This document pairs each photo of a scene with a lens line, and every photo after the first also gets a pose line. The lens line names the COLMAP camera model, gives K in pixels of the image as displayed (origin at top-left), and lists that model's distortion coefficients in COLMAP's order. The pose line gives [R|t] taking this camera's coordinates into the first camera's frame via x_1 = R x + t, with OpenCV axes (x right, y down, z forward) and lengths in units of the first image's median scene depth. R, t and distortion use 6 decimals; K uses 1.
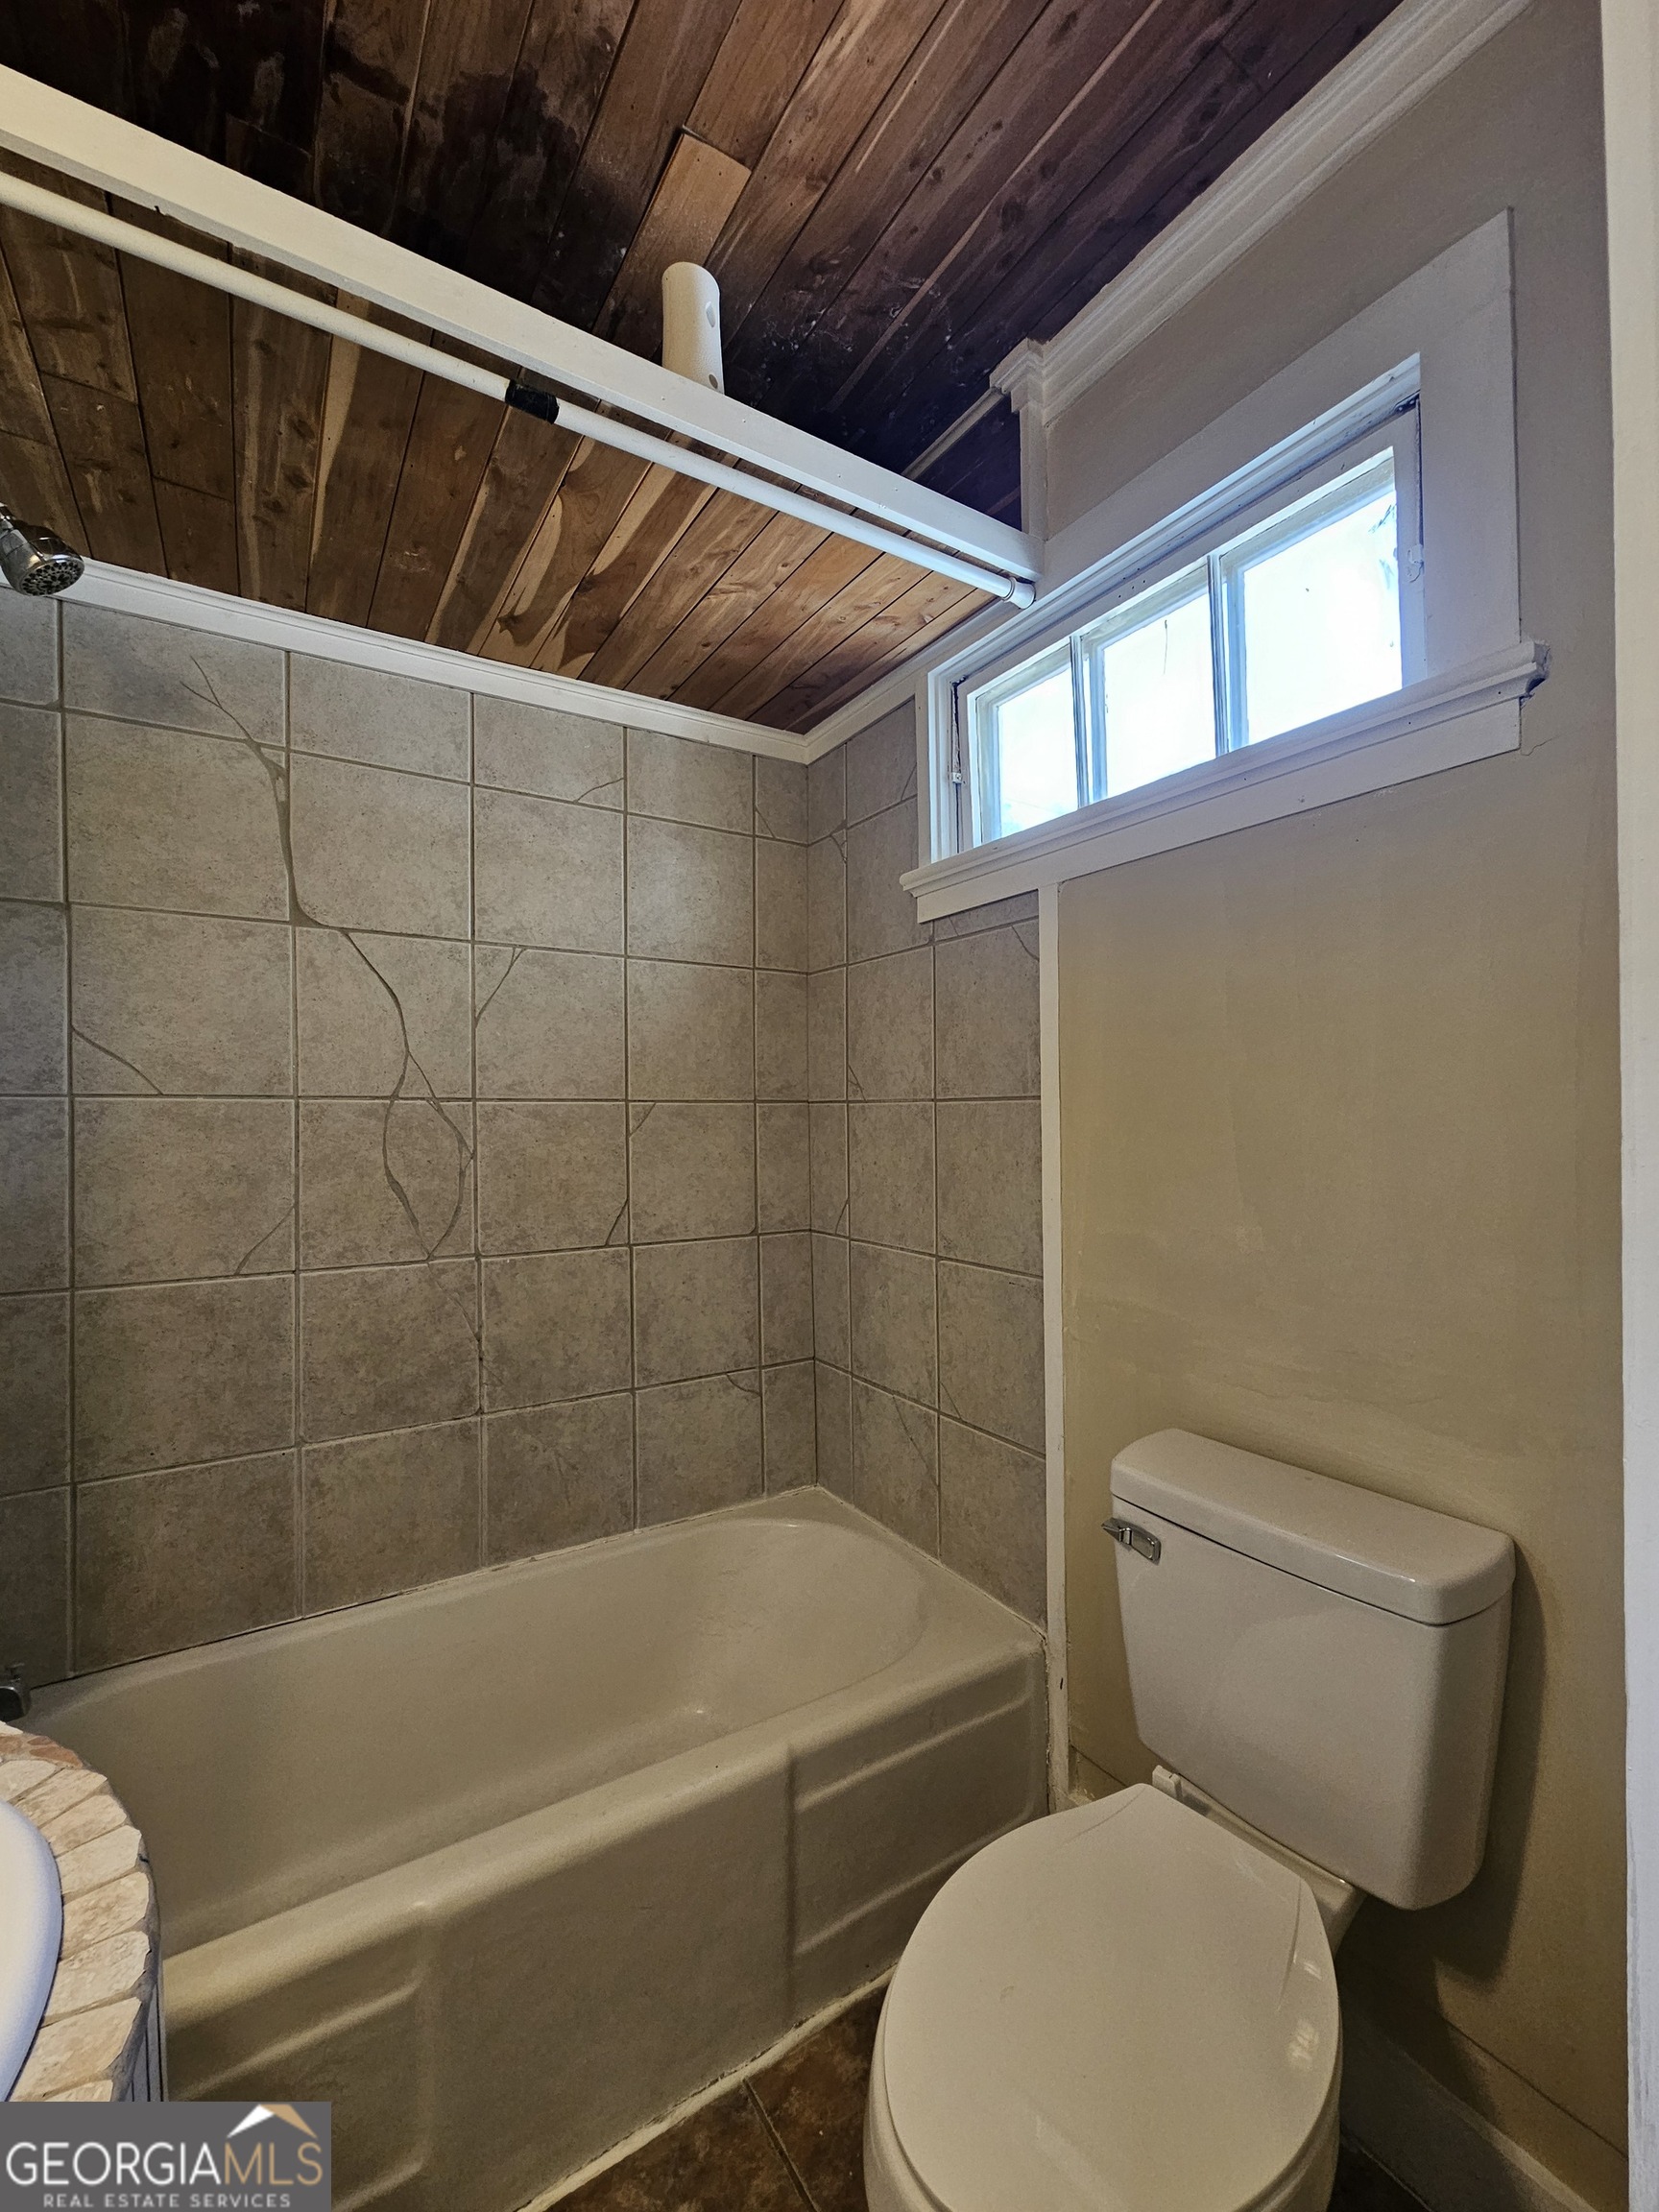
lens RADIAL K [[907.7, 0, 838.8], [0, 907.7, 1122.9], [0, 0, 1]] dist [-0.001654, 0.000932]
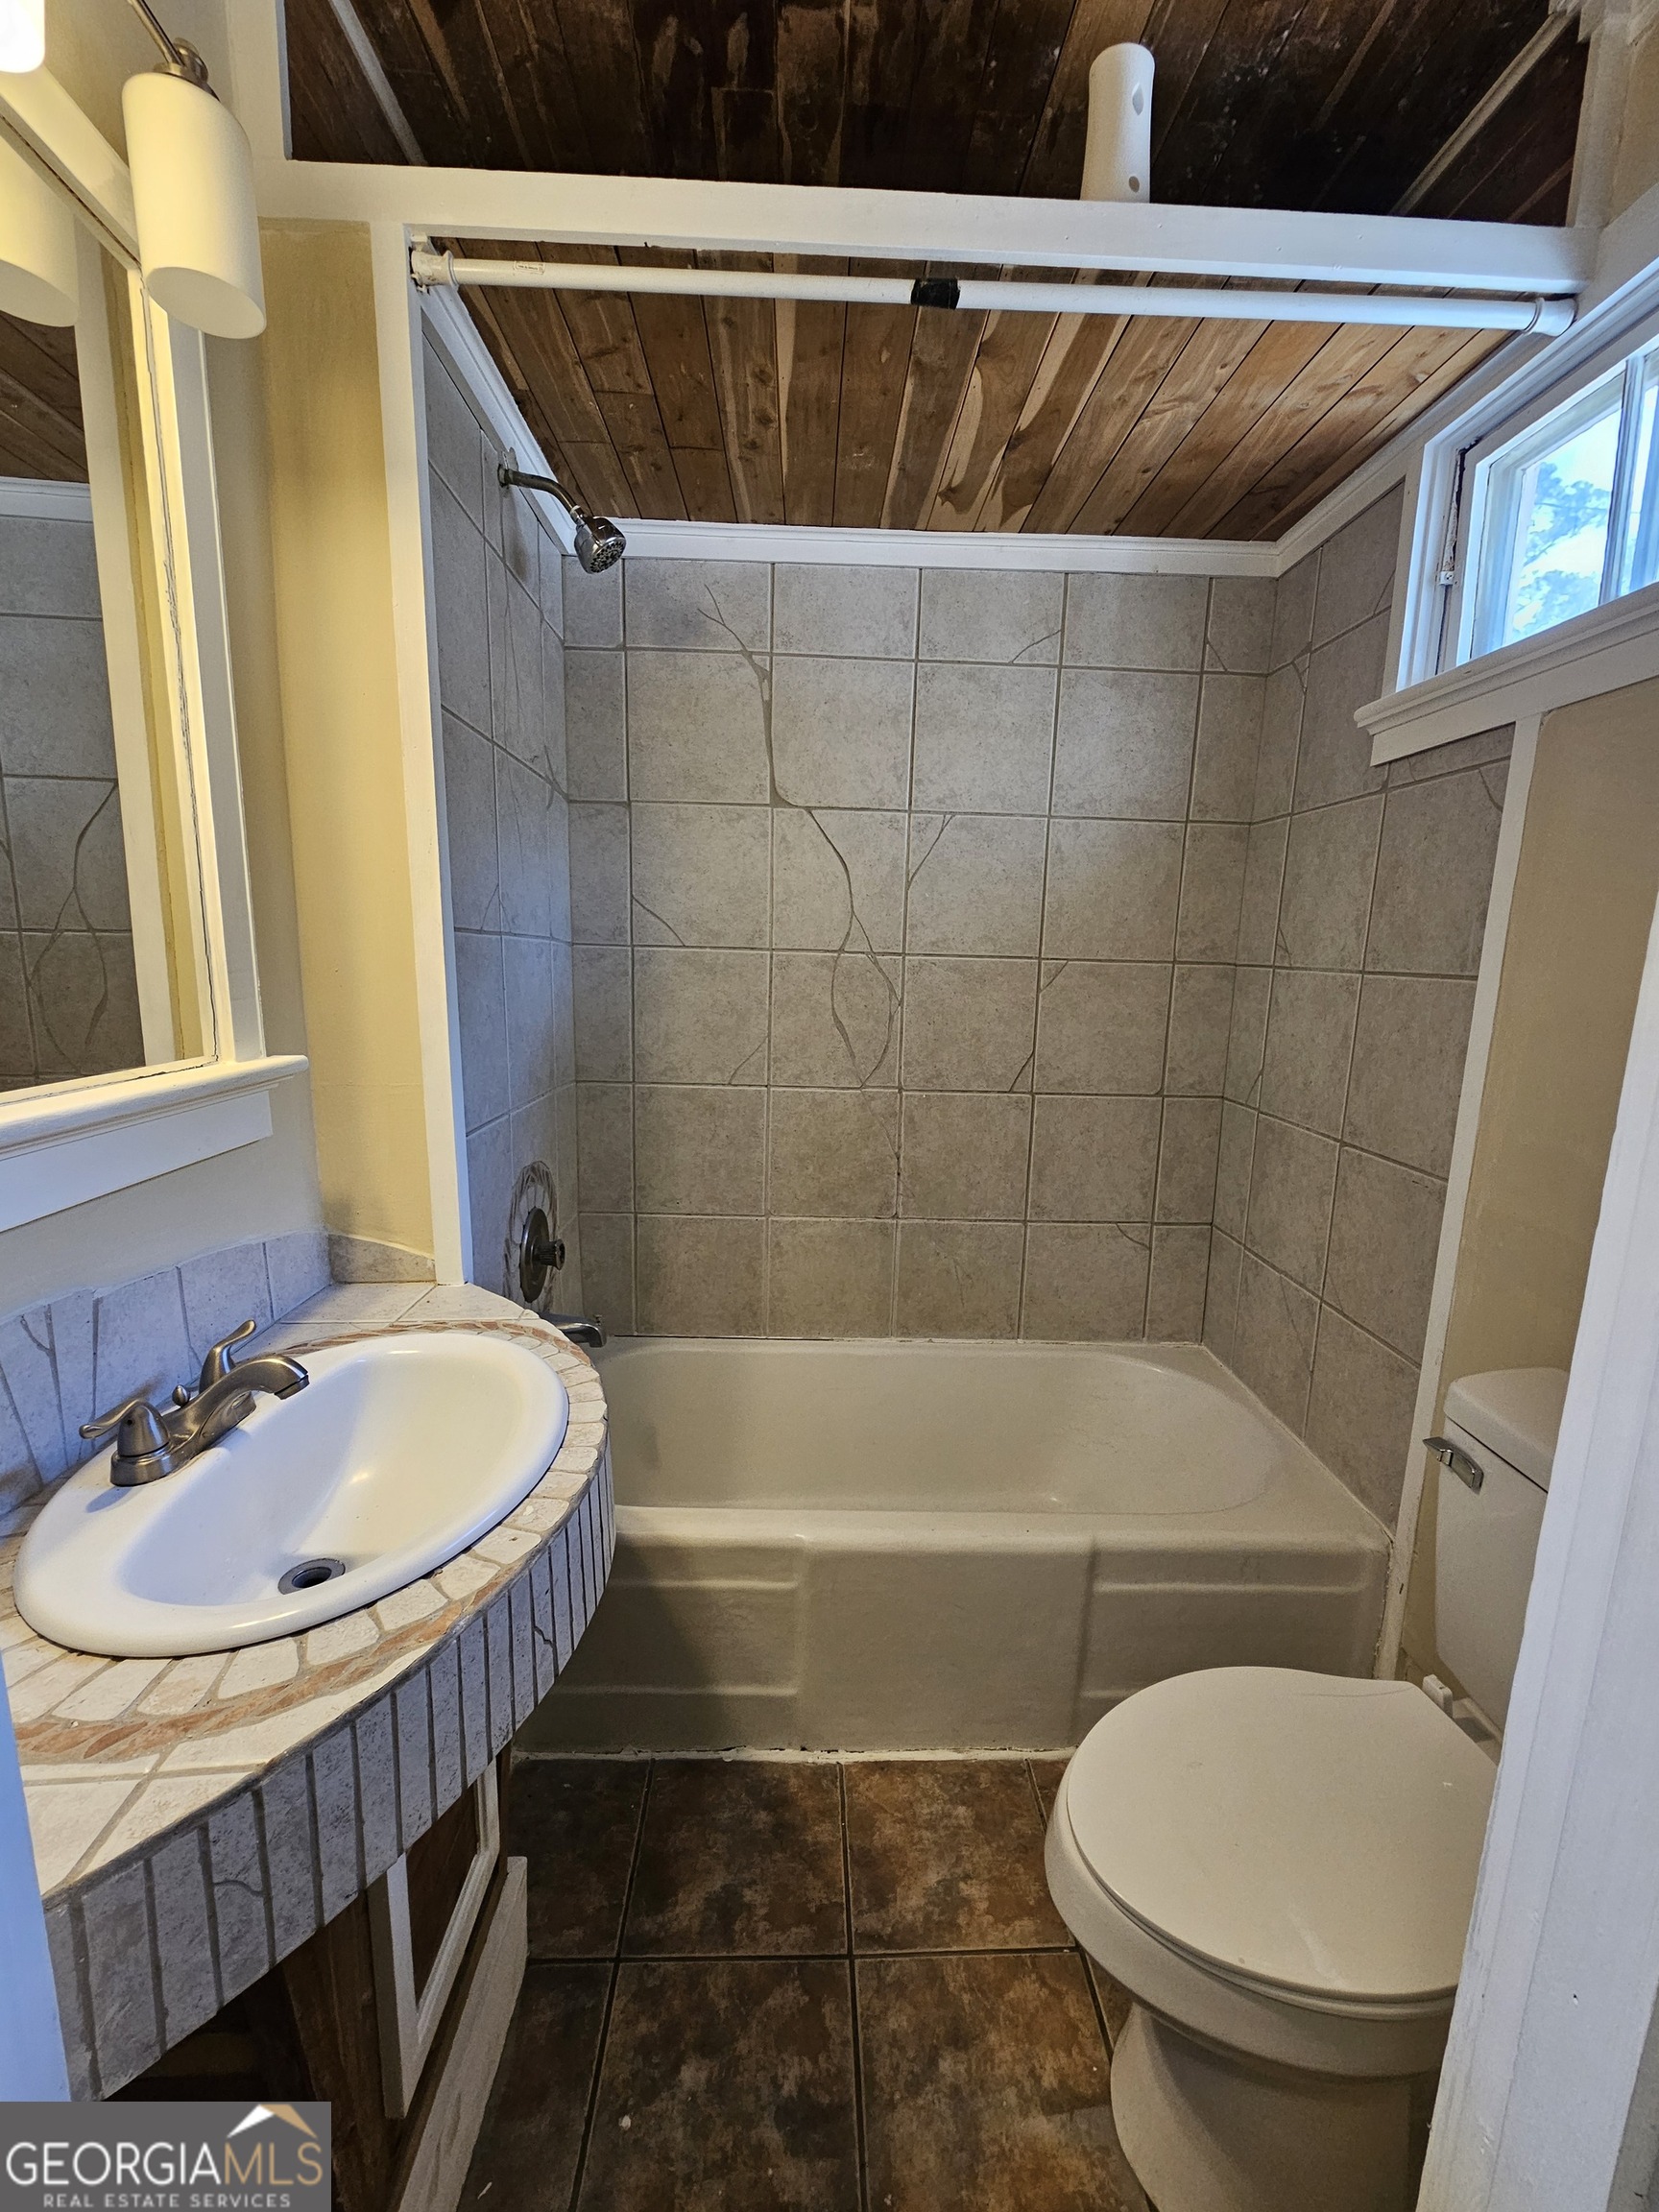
lens RADIAL K [[909.8, 0, 839.0], [0, 909.8, 1125.2], [0, 0, 1]] dist [-0.004014, 0.002624]
pose [[0.859859, 0.126784, -0.494539, 0.131064], [-0.036233, 0.981386, 0.188599, -0.028726], [0.509244, -0.144250, 0.848447, -0.055851]]
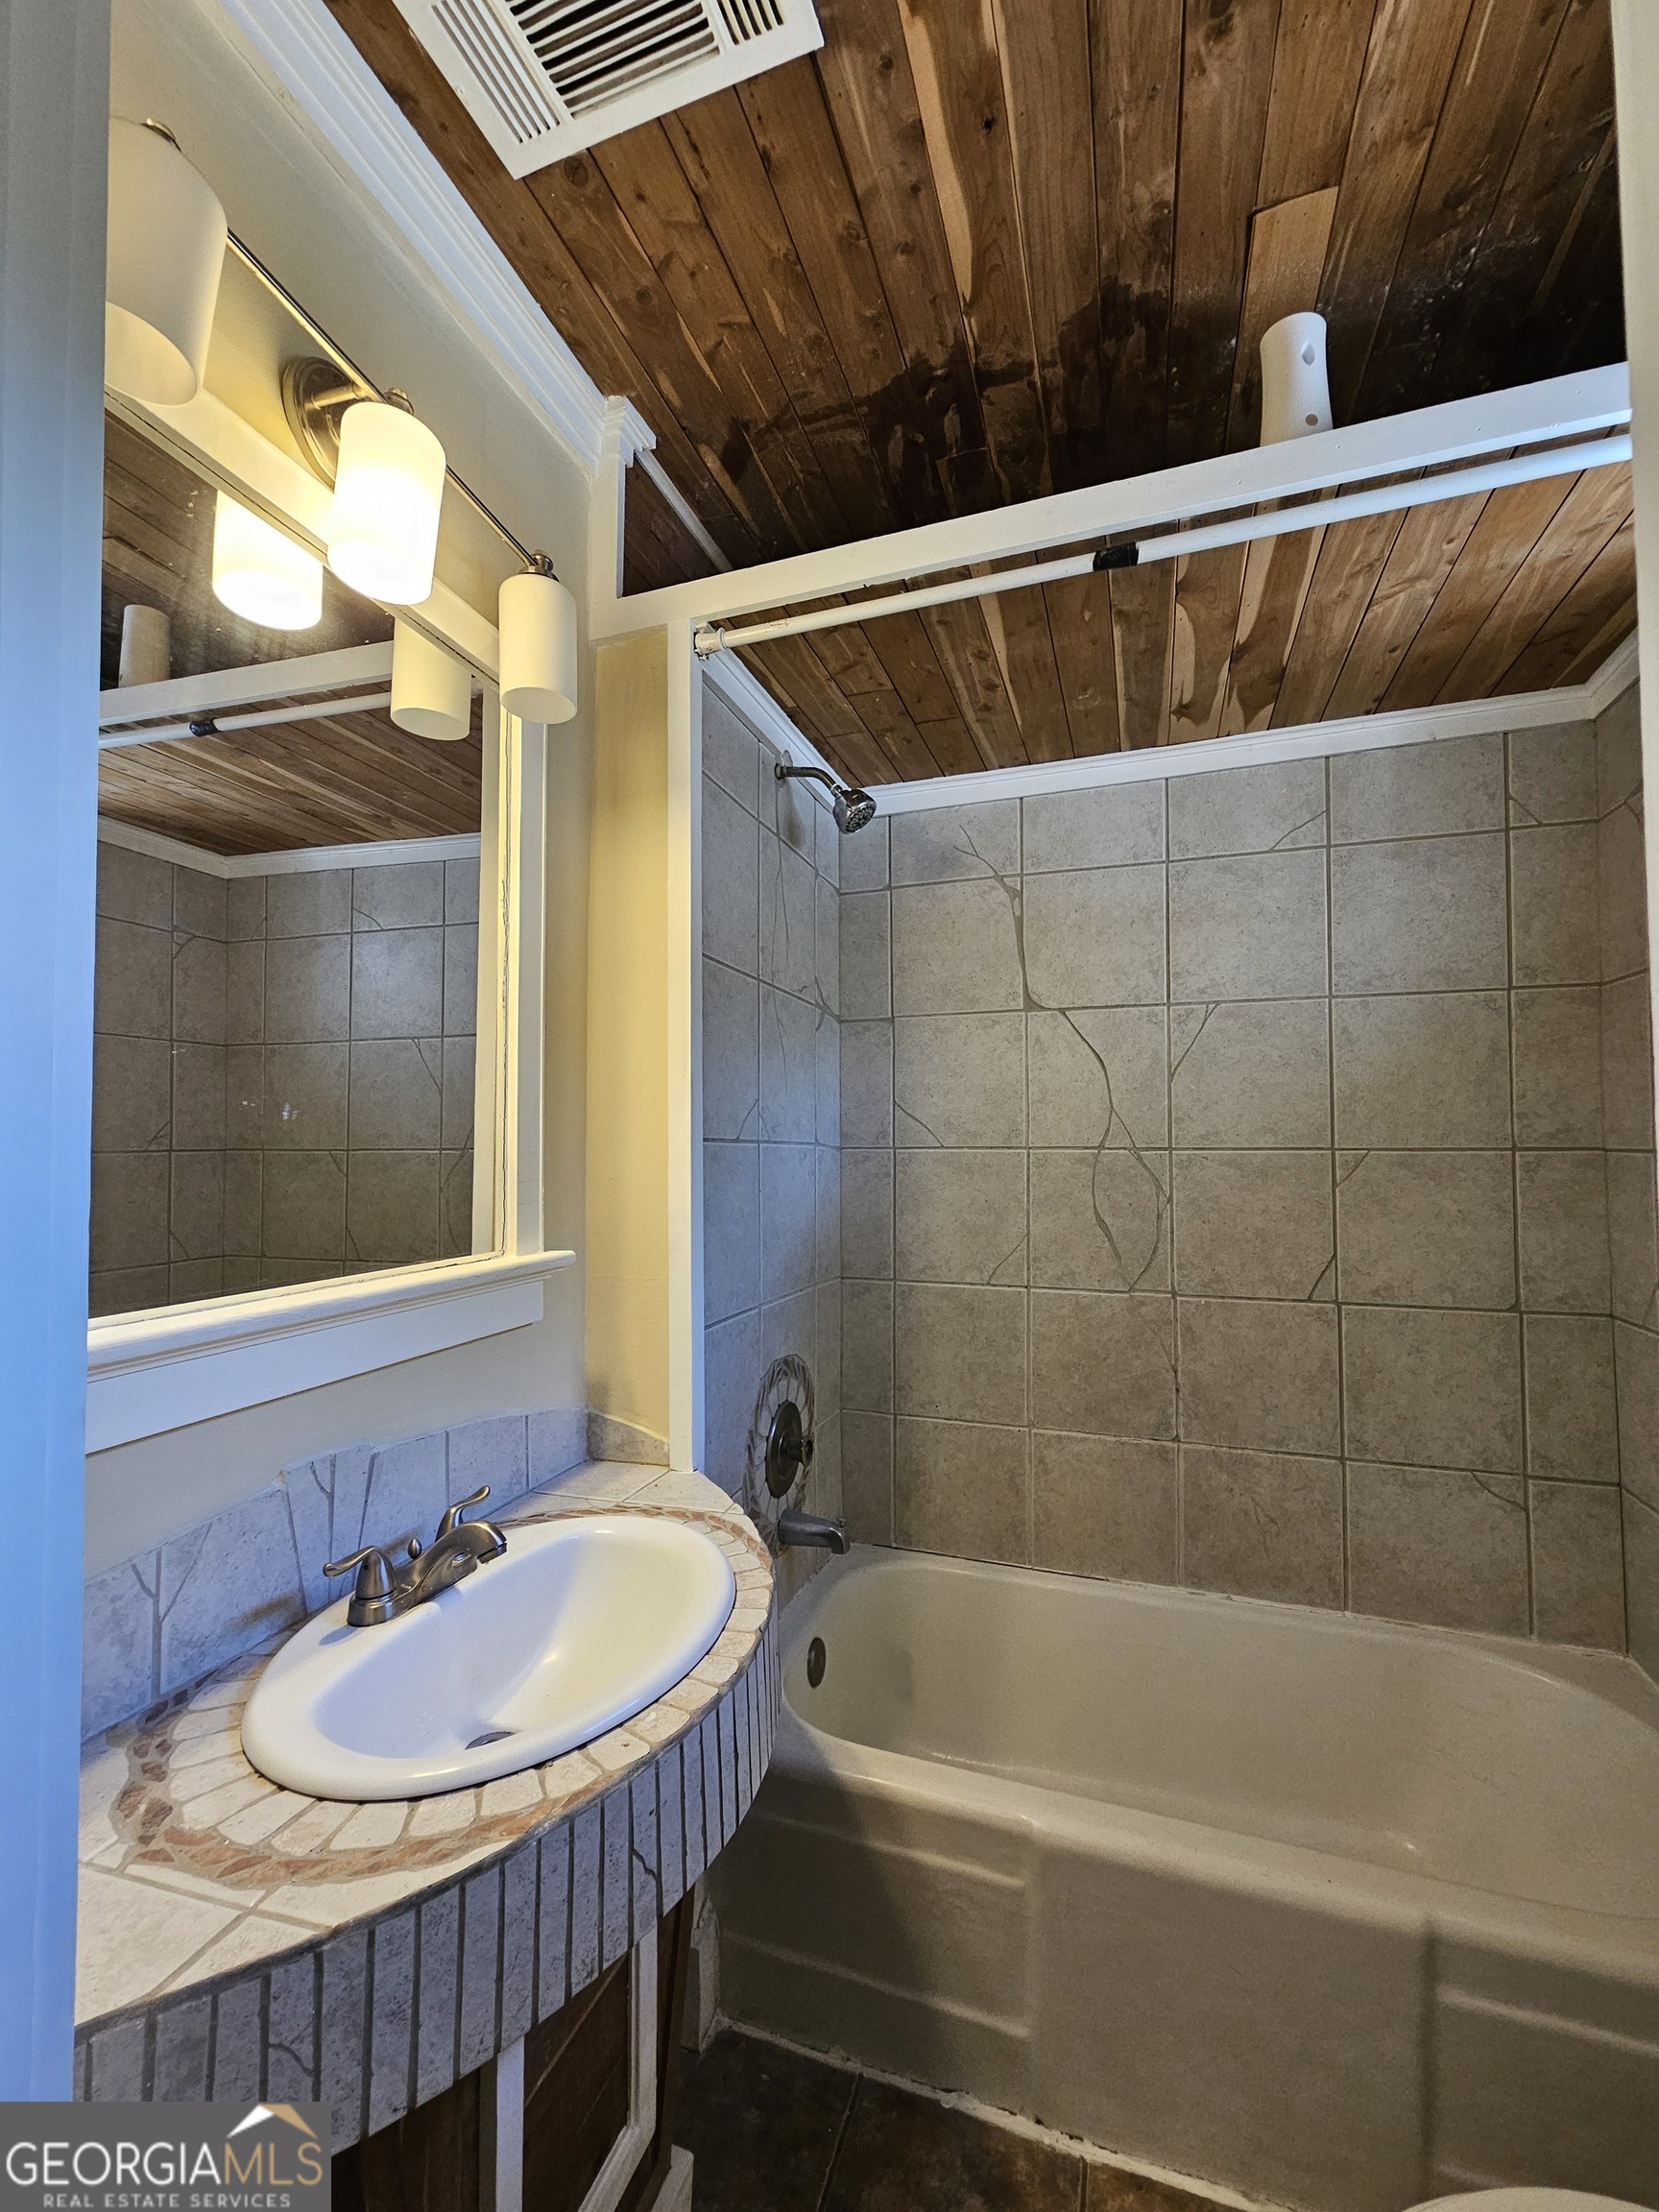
lens RADIAL K [[909.8, 0, 839.0], [0, 909.8, 1125.2], [0, 0, 1]] dist [-0.004014, 0.002624]
pose [[0.623041, -0.010840, -0.782114, 0.211410], [-0.004816, 0.999832, -0.017694, -0.034217], [0.782175, 0.014791, 0.622884, 0.010677]]
